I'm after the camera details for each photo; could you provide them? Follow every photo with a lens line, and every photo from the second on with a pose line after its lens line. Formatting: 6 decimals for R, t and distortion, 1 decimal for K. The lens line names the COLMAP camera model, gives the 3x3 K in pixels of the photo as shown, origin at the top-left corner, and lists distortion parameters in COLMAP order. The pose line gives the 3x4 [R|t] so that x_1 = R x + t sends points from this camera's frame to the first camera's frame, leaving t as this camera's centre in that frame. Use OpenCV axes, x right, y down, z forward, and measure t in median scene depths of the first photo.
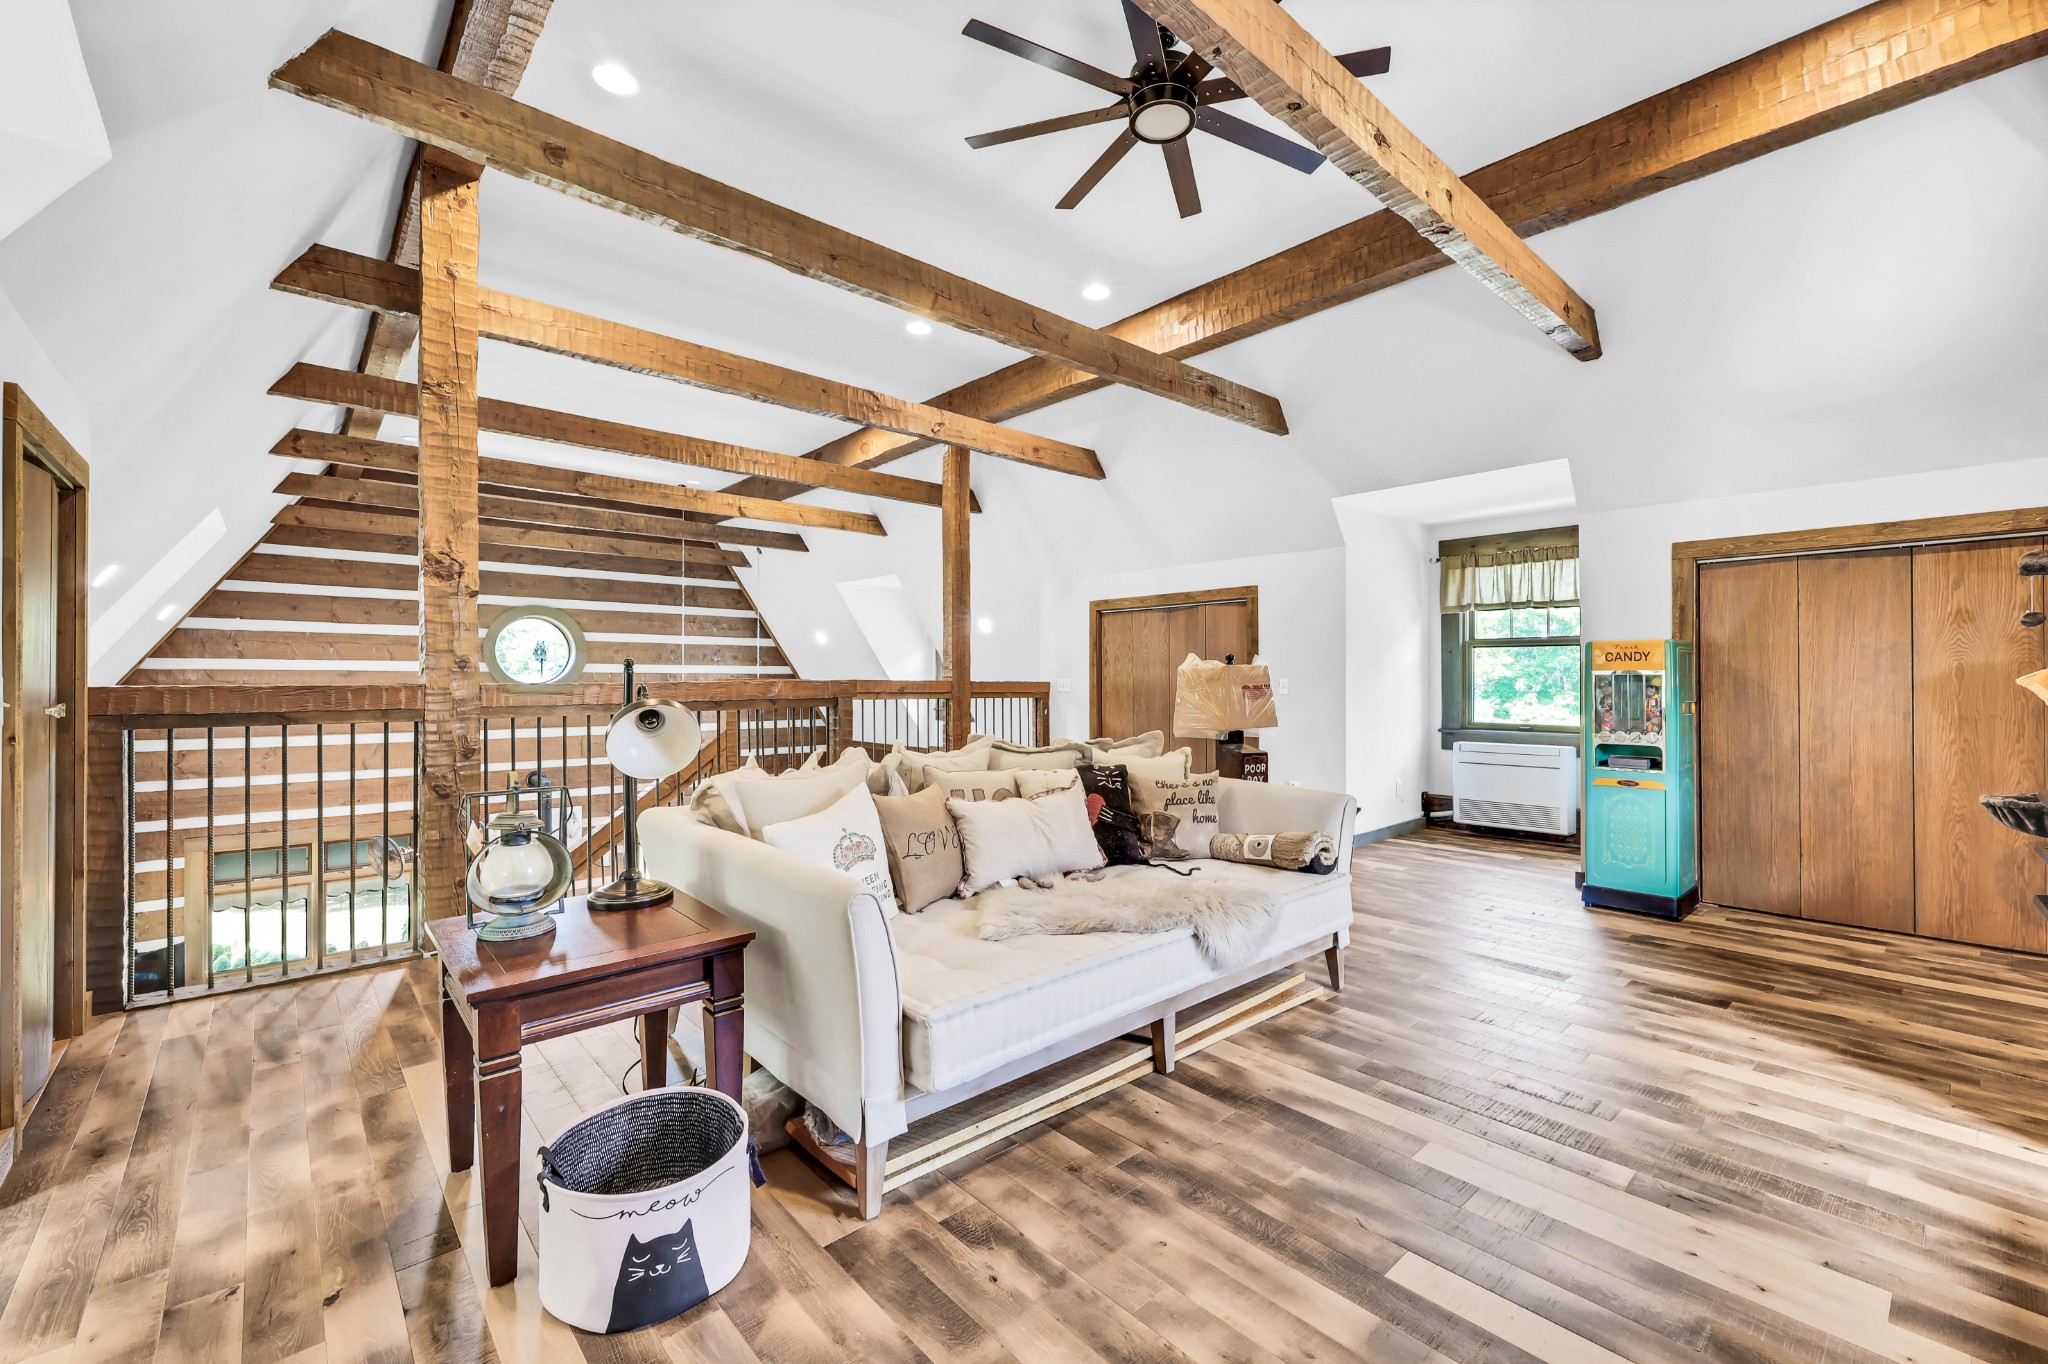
lens RADIAL K [[864.7, 0, 1046.5], [0, 864.7, 681.4], [0, 0, 1]] dist [0.014148, 0.000562]
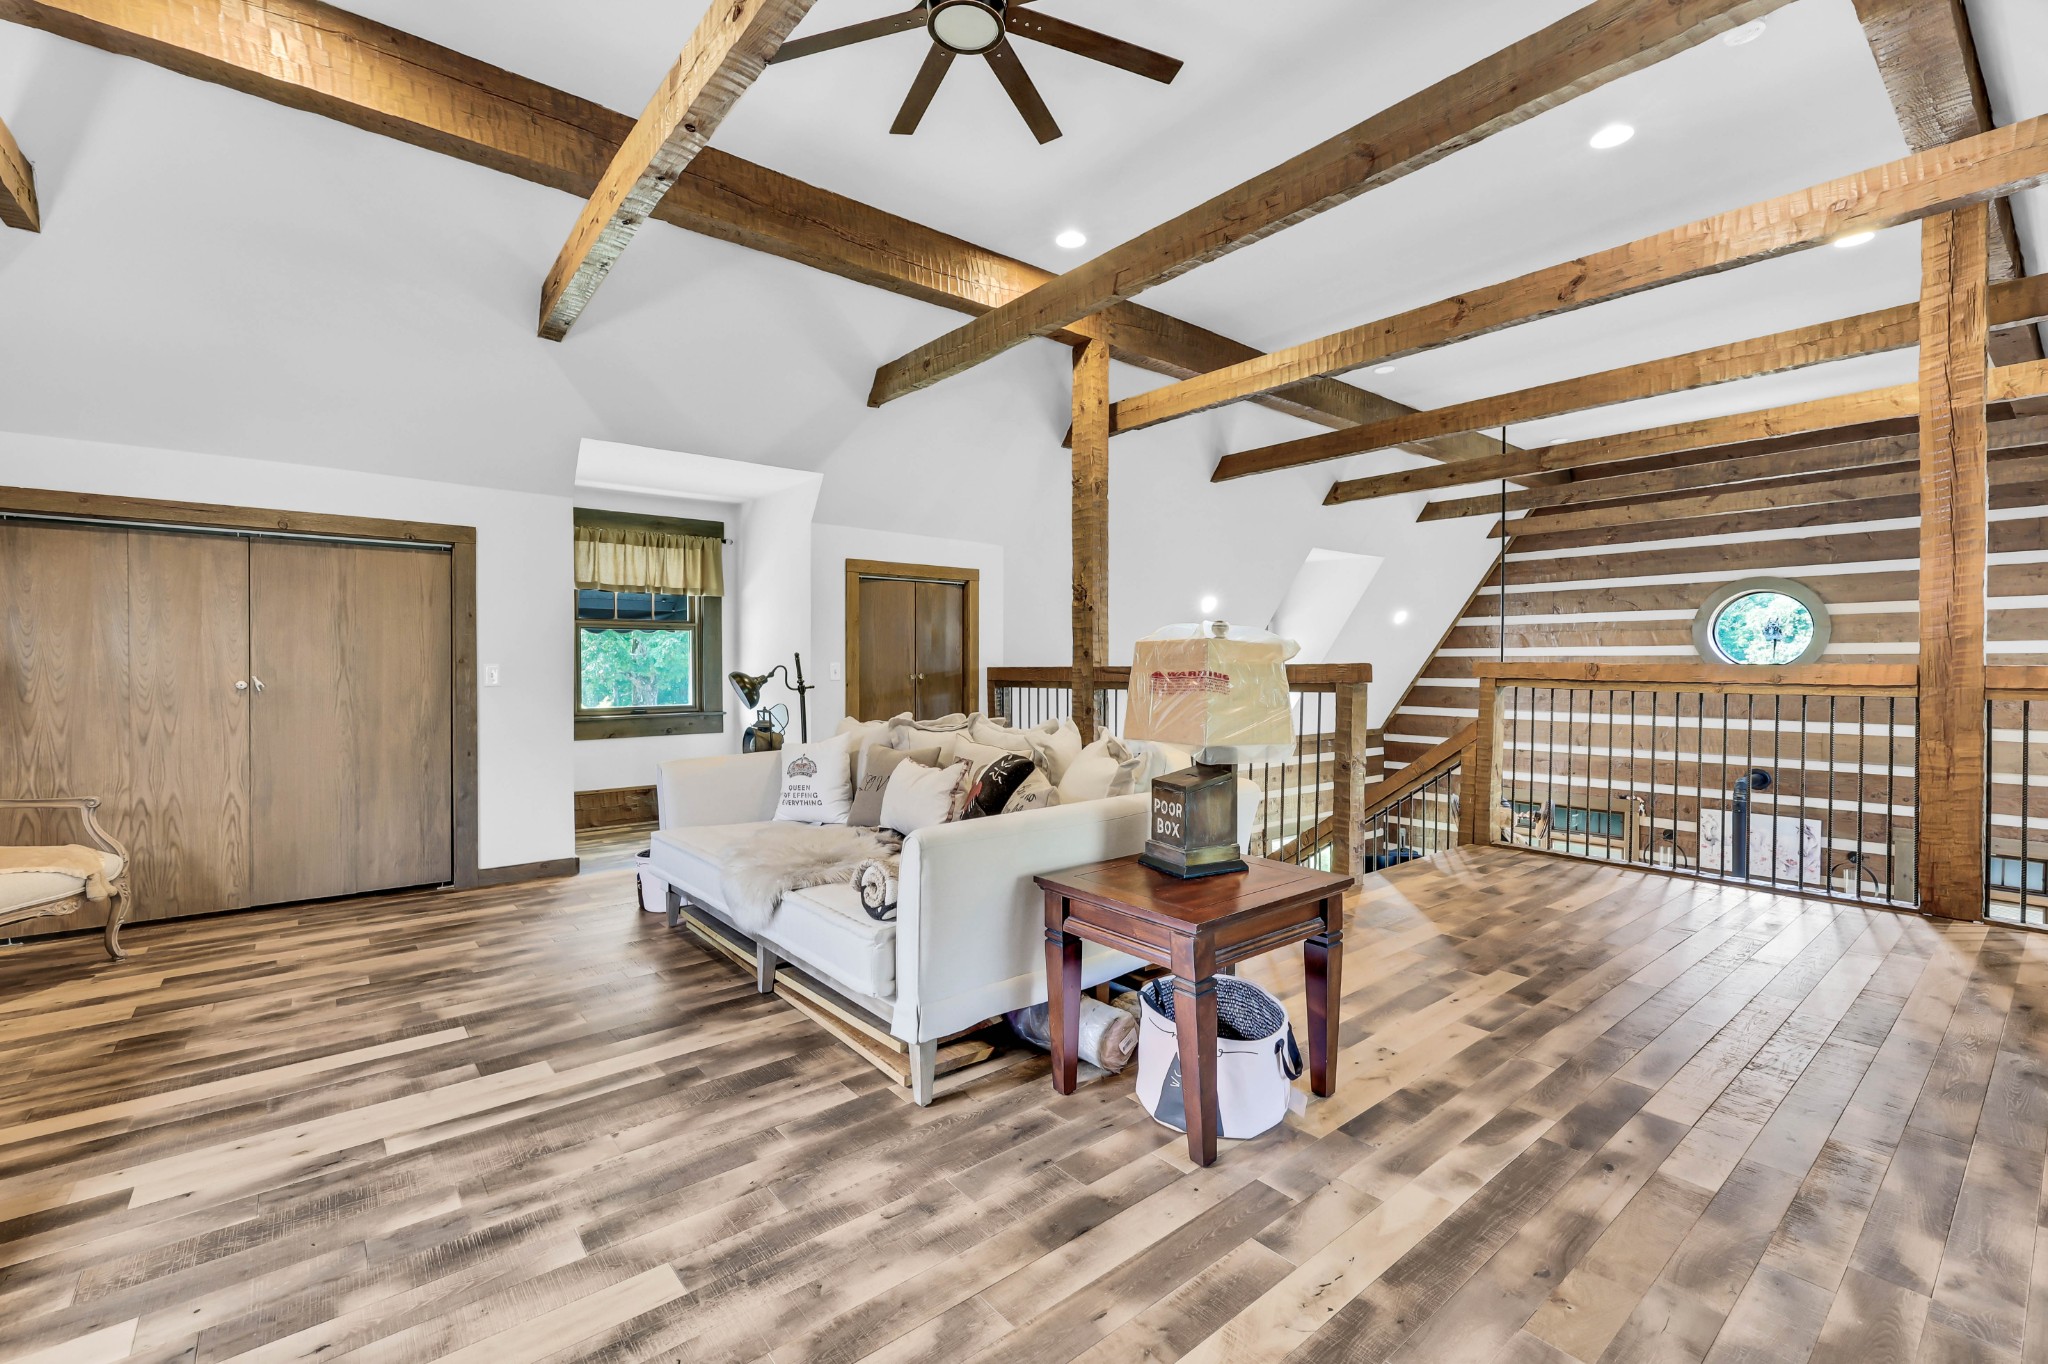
lens RADIAL K [[864.7, 0, 1044.2], [0, 864.7, 672.1], [0, 0, 1]] dist [0.014148, 0.000562]
pose [[-0.041873, 0.008817, -0.999084, 0.935803], [-0.001140, 0.999960, 0.008873, -0.001950], [0.999122, 0.001510, -0.041861, 1.022648]]
